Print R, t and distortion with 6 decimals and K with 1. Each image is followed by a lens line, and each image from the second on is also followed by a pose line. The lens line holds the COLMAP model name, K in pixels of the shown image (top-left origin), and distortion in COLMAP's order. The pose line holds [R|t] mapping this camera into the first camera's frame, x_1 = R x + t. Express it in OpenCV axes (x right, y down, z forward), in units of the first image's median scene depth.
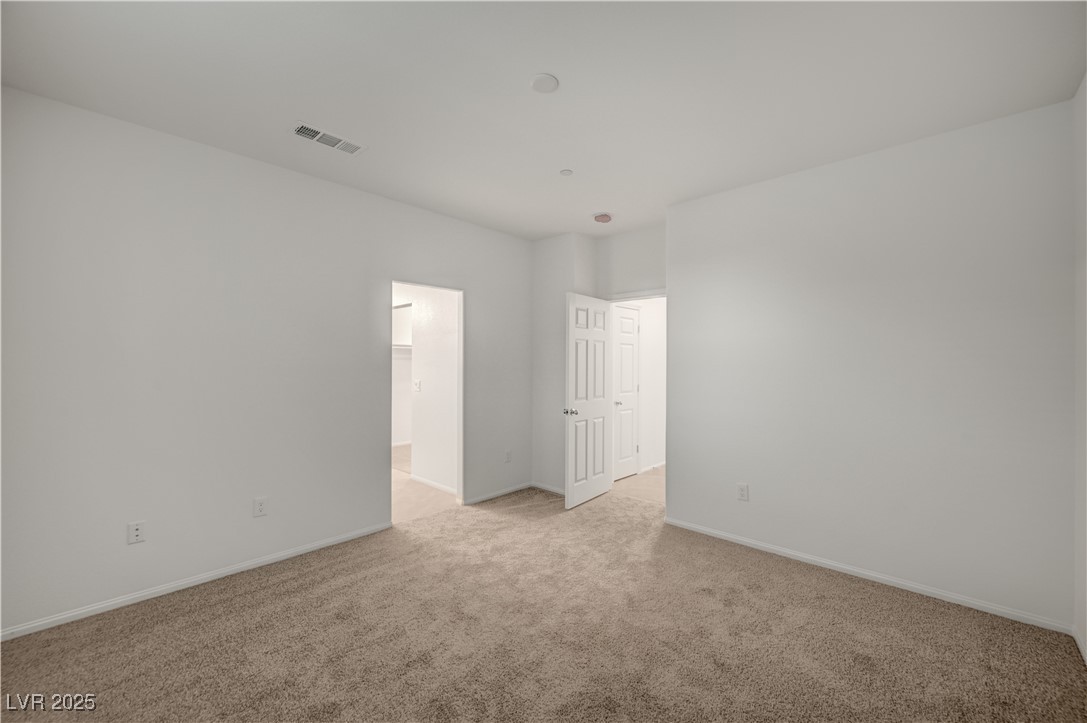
lens RADIAL K [[440.3, 0, 545.9], [0, 440.3, 364.5], [0, 0, 1]] dist [-0.000121, 0.000284]
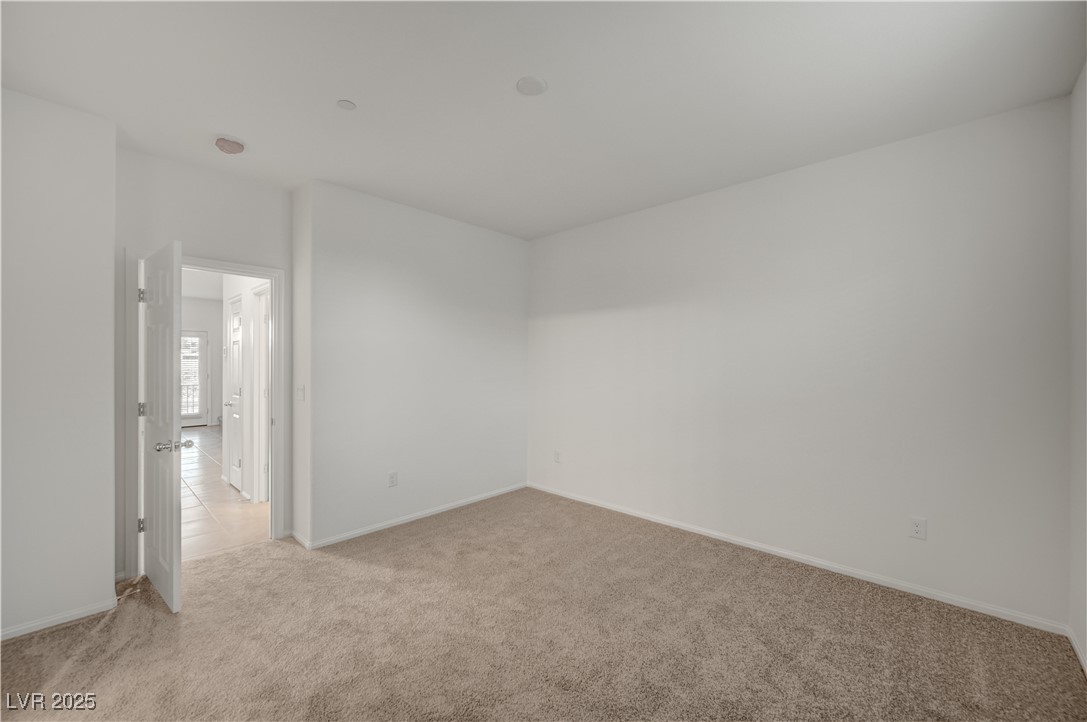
lens RADIAL K [[440.3, 0, 545.9], [0, 440.3, 364.0], [0, 0, 1]] dist [-0.000121, 0.000284]
pose [[-0.023402, -0.003104, 0.999721, -0.628644], [0.001097, 0.999994, 0.003130, -0.000938], [-0.999726, 0.001170, -0.023399, 0.607022]]
